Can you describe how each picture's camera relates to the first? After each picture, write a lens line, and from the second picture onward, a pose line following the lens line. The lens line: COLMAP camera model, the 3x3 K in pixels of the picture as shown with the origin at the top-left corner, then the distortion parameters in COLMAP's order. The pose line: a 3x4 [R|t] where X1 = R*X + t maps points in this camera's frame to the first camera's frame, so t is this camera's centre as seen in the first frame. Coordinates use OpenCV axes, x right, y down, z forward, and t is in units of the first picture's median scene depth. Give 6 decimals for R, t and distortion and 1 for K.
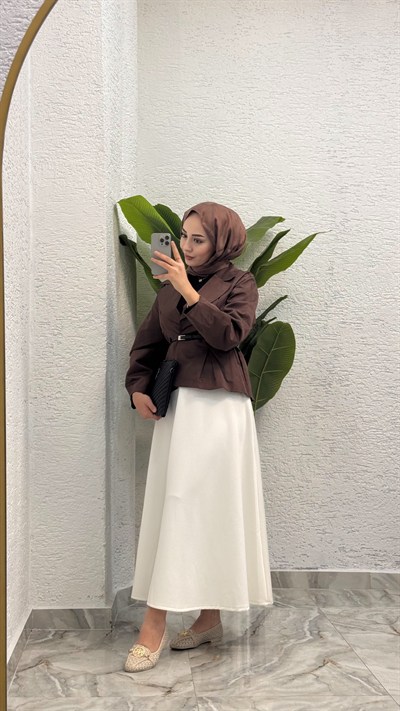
lens RADIAL K [[972.9, 0, 197.7], [0, 972.9, 367.1], [0, 0, 1]] dist [0.089742, -0.075435]
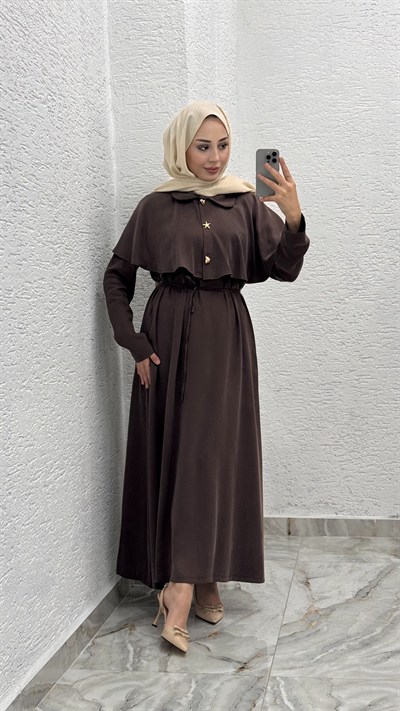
lens RADIAL K [[1001.2, 0, 195.1], [0, 1001.2, 354.0], [0, 0, 1]] dist [0.116317, -0.043442]
pose [[0.976462, -0.031527, -0.213374, 0.099862], [0.047698, 0.996330, 0.071067, -0.022609], [0.210351, -0.079571, 0.974382, 0.067206]]
